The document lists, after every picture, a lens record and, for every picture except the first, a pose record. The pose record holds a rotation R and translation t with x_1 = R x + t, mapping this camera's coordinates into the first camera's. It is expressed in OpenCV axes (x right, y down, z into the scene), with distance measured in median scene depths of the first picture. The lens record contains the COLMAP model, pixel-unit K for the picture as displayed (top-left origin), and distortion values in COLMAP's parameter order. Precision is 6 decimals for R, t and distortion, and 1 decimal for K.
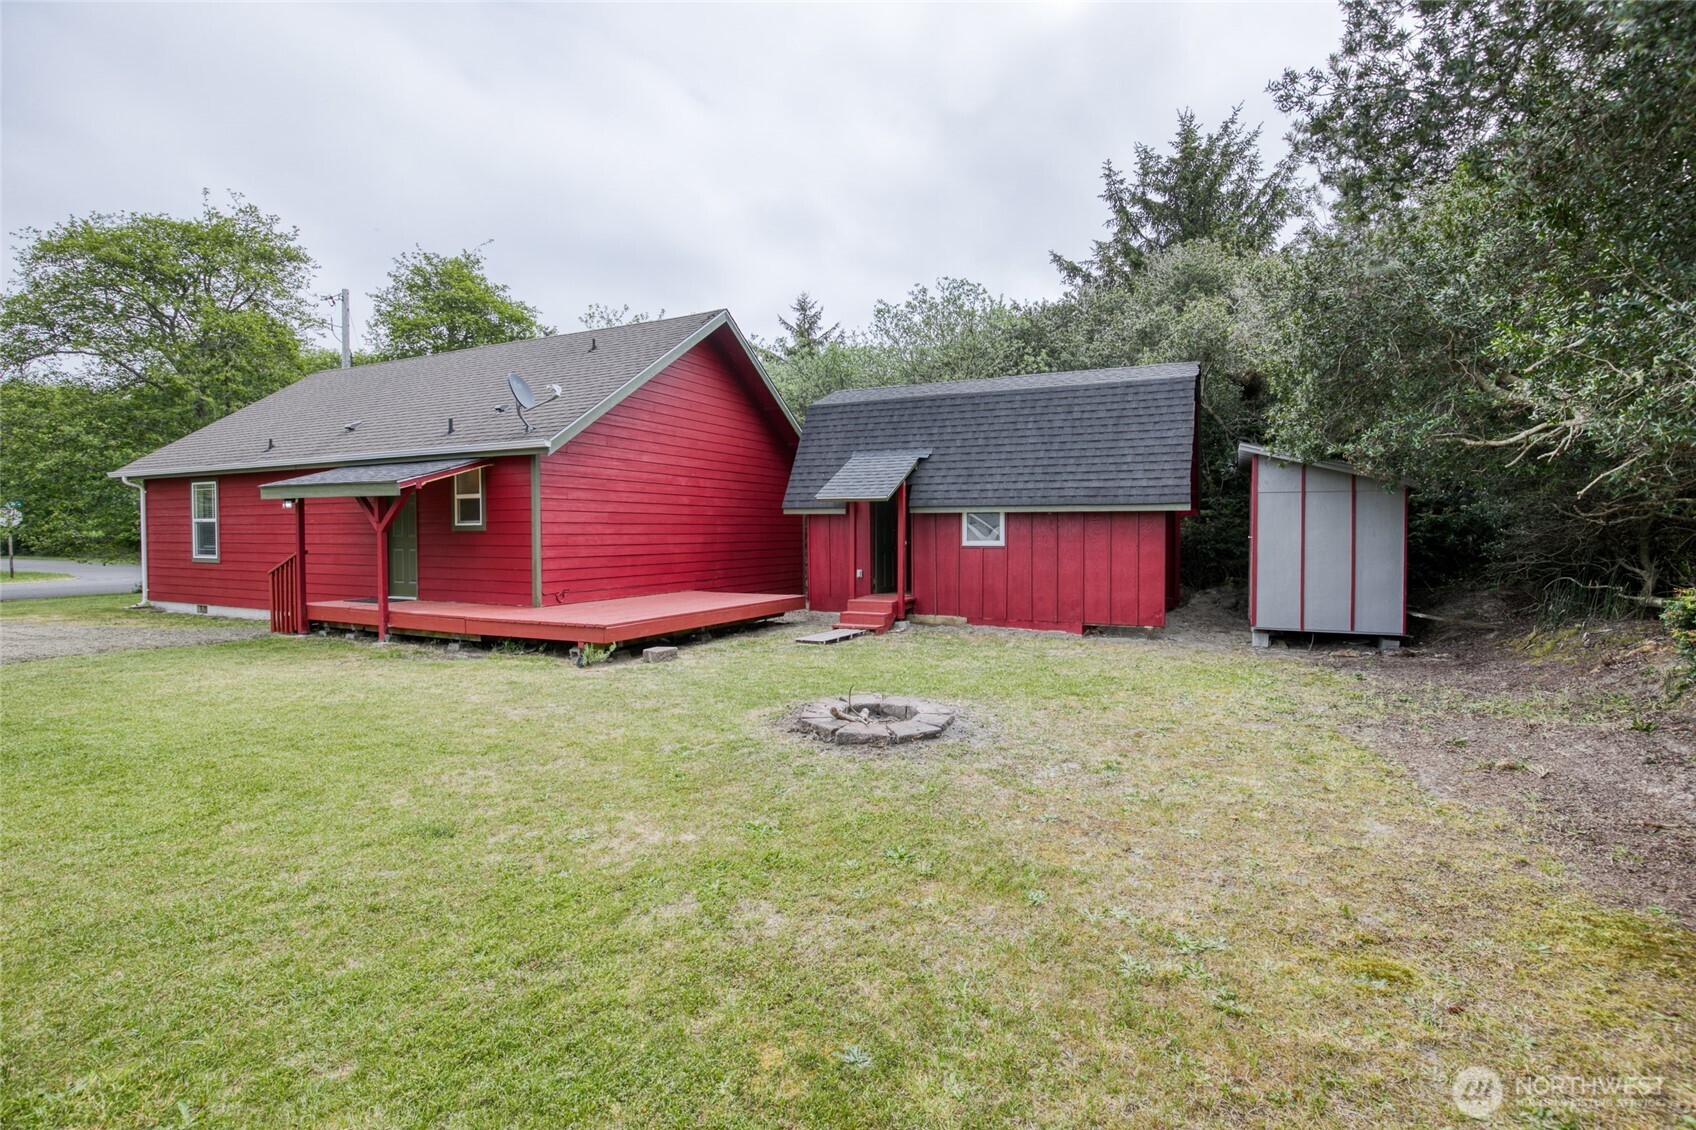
lens RADIAL K [[801.2, 0, 836.5], [0, 801.2, 563.4], [0, 0, 1]] dist [-0.034063, 0.005540]
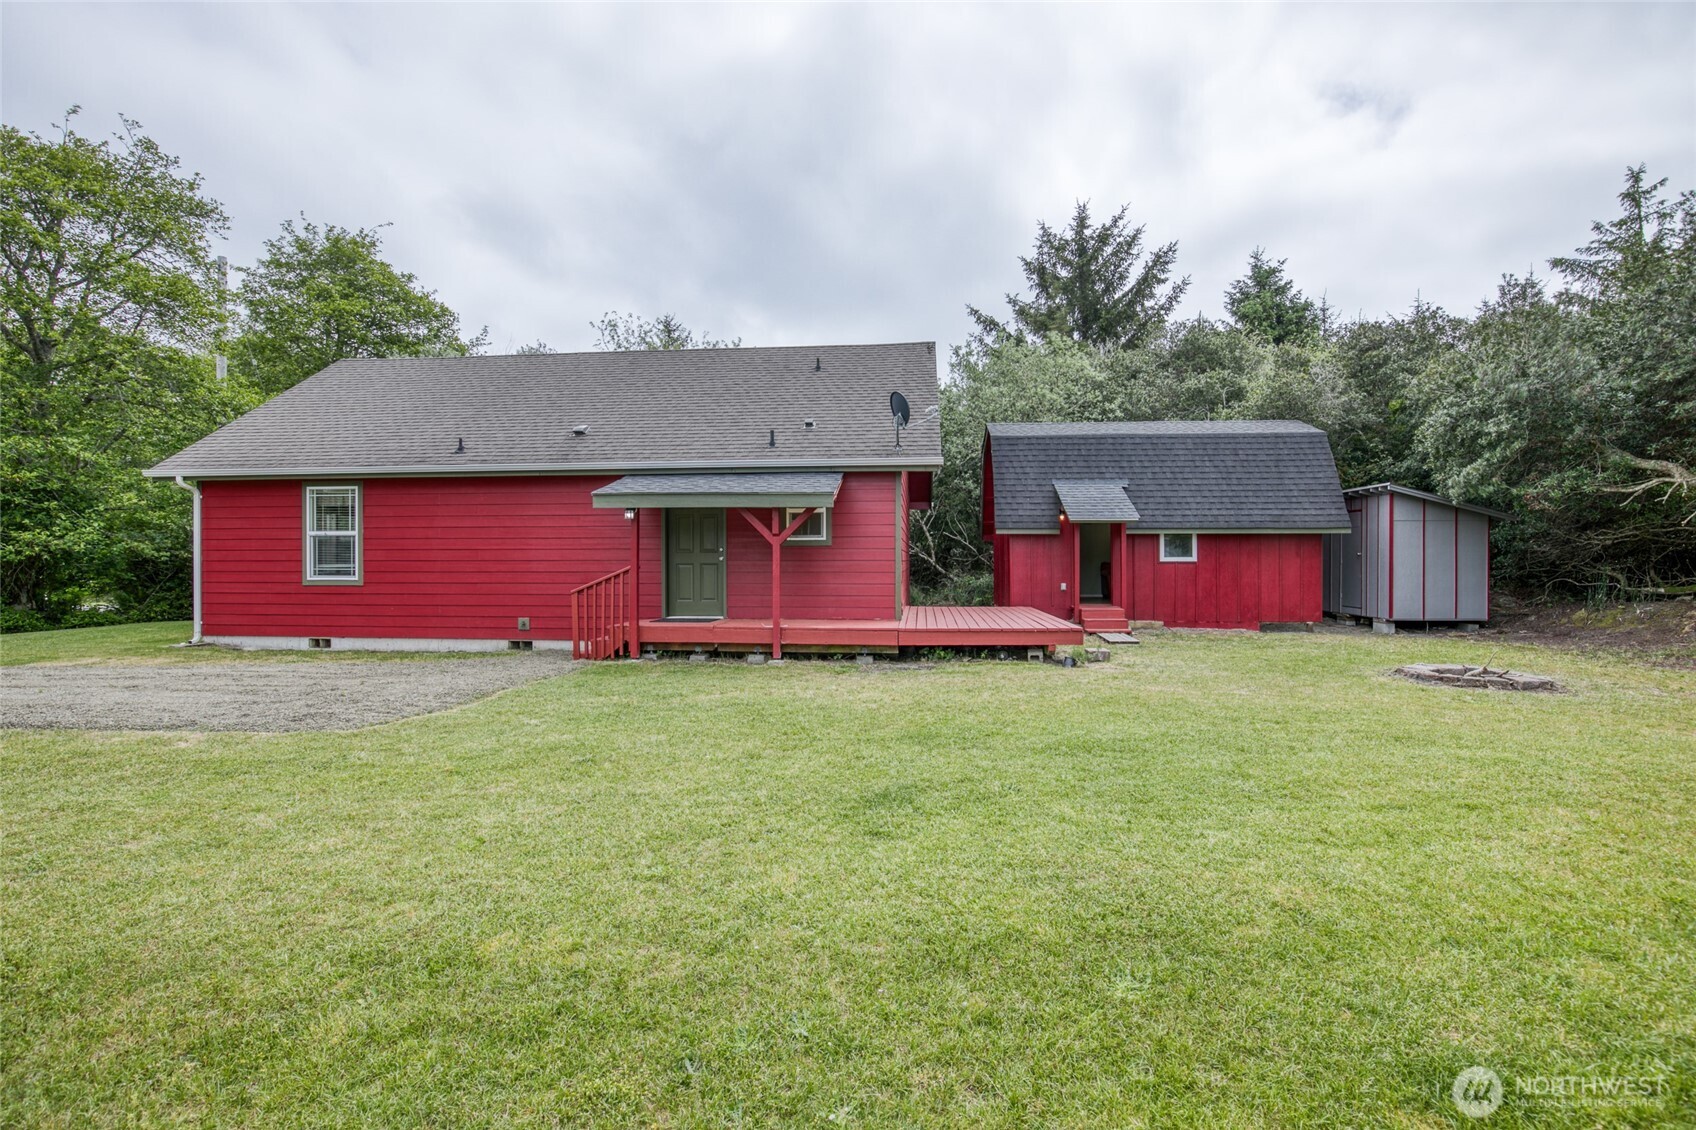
lens RADIAL K [[801.2, 0, 838.6], [0, 801.2, 572.4], [0, 0, 1]] dist [-0.034063, 0.005540]
pose [[0.934576, -0.005873, 0.355716, -0.711589], [0.014574, 0.999656, -0.021785, 0.013180], [-0.355465, 0.025543, 0.934340, 0.058043]]
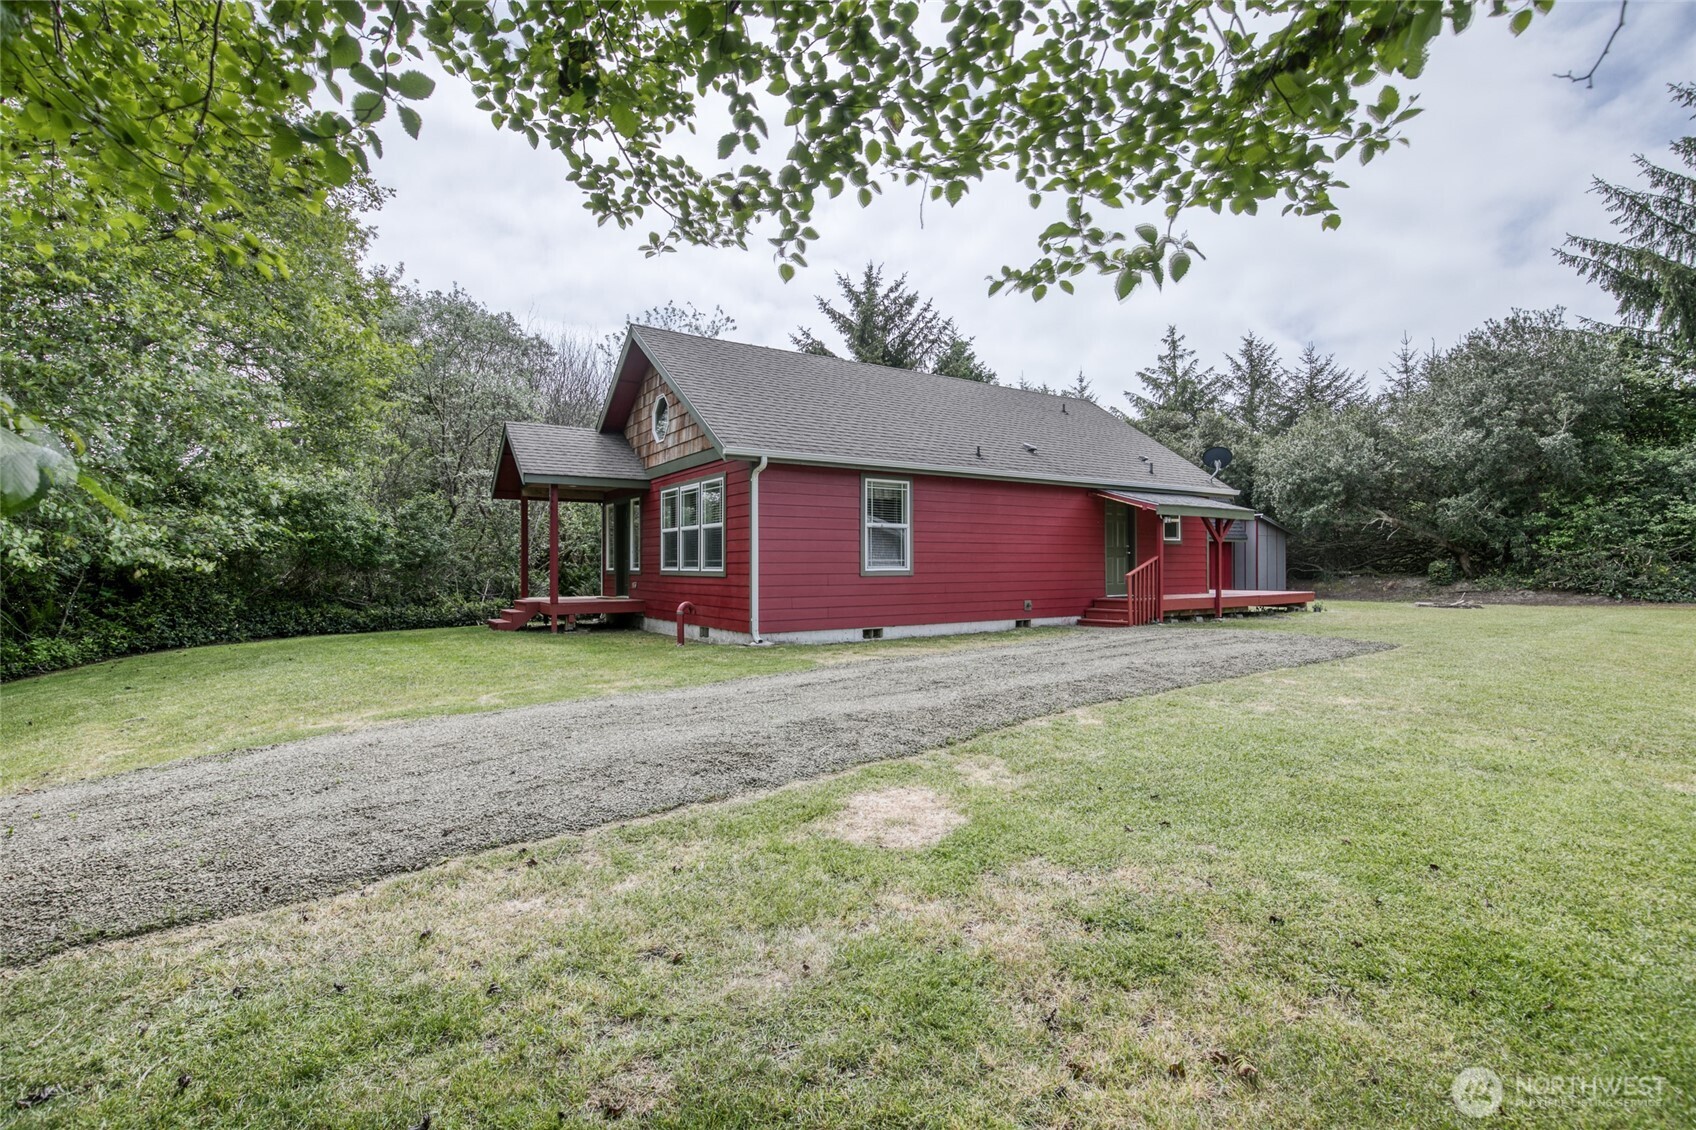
lens RADIAL K [[801.2, 0, 842.3], [0, 801.2, 570.5], [0, 0, 1]] dist [-0.034063, 0.005540]
pose [[0.507372, -0.009795, 0.861671, -1.836542], [0.035665, 0.999317, -0.009641, -0.000101], [-0.860989, 0.035624, 0.507375, 0.716819]]
